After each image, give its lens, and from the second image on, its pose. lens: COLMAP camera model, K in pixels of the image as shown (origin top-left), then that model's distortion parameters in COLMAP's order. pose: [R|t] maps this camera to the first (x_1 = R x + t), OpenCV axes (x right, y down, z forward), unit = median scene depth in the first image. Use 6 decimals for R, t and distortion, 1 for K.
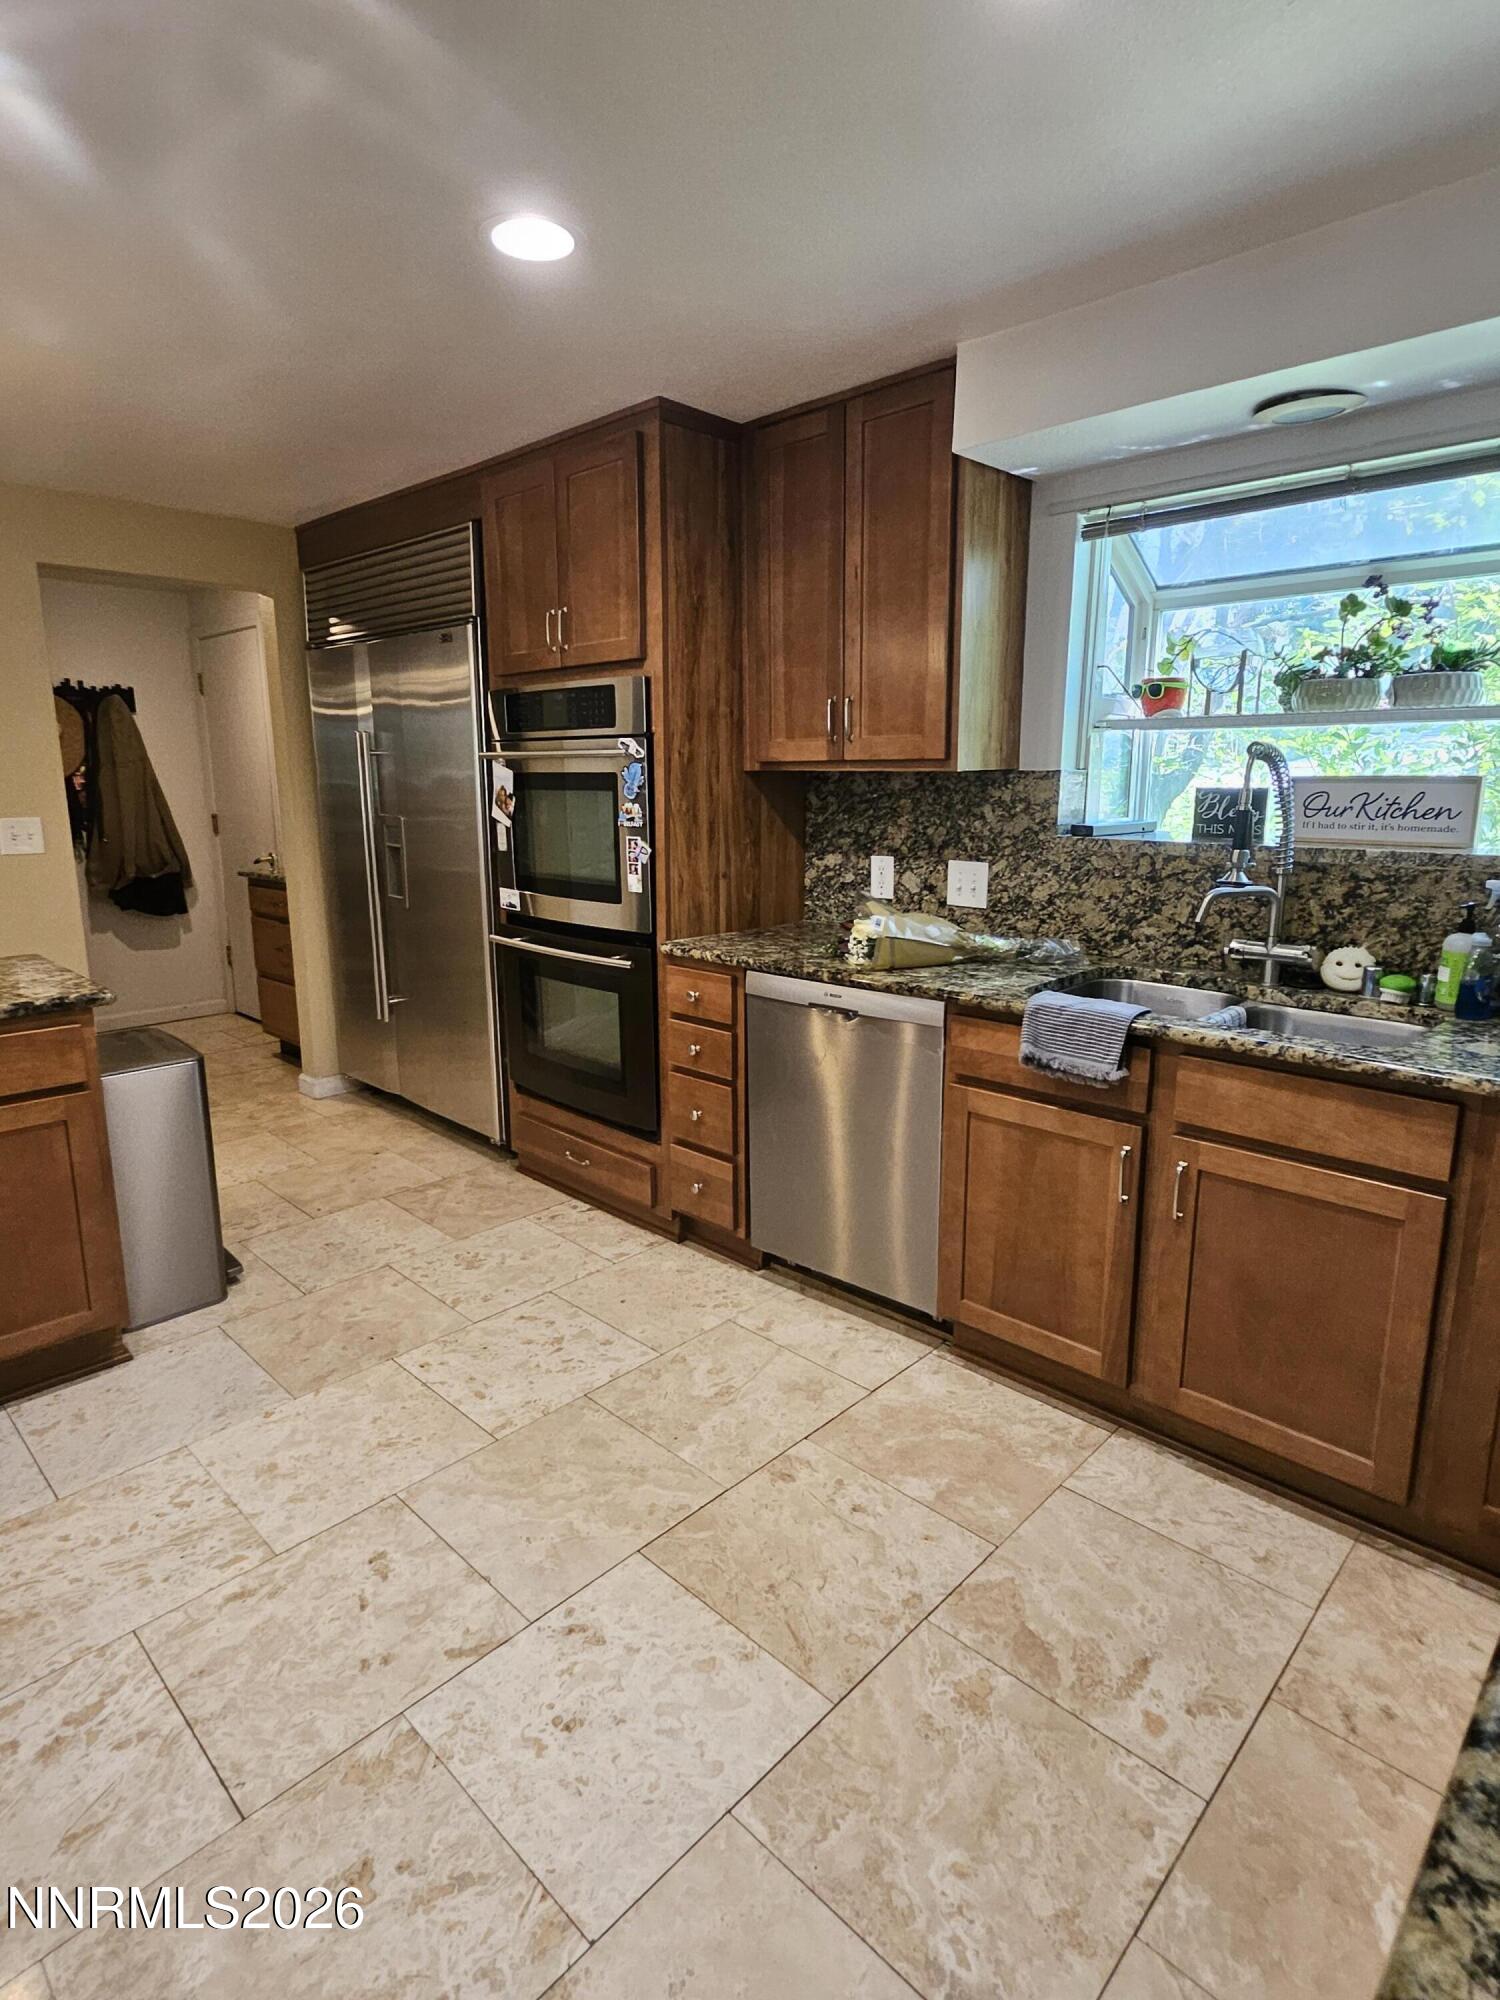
lens RADIAL K [[1071.1, 0, 752.0], [0, 1071.1, 995.7], [0, 0, 1]] dist [0.003790, 0.001281]
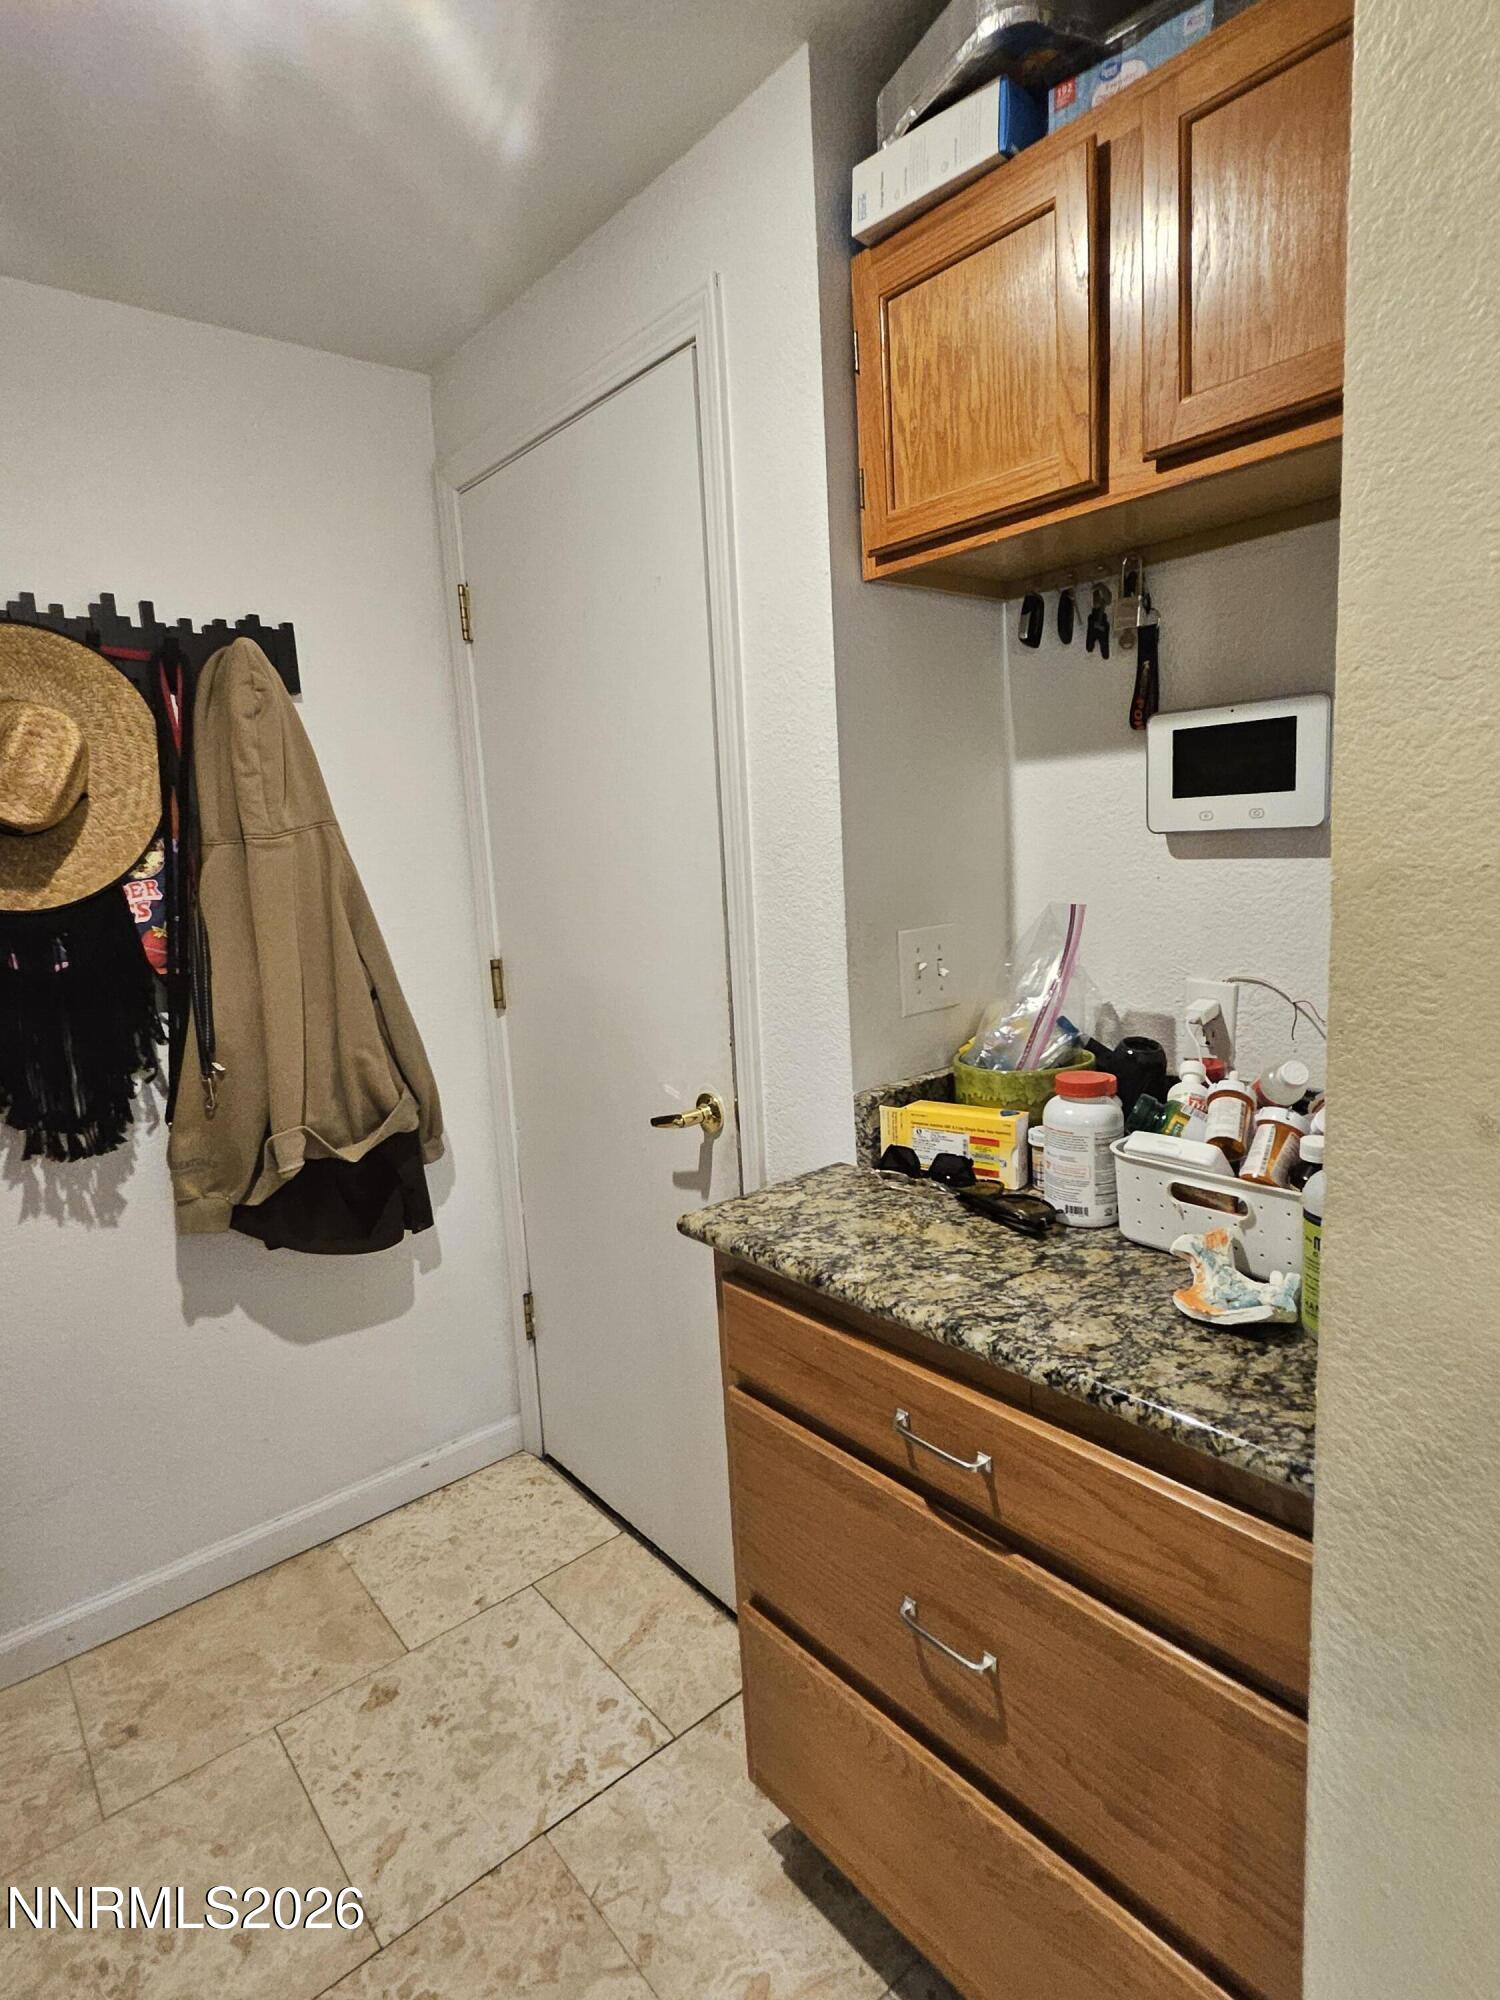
lens RADIAL K [[1071.1, 0, 748.2], [0, 1071.1, 994.9], [0, 0, 1]] dist [0.003790, 0.001281]
pose [[0.993560, -0.035729, -0.107531, -0.396824], [0.030548, 0.998309, -0.049447, -0.143966], [0.109116, 0.045844, 0.992971, 0.675934]]
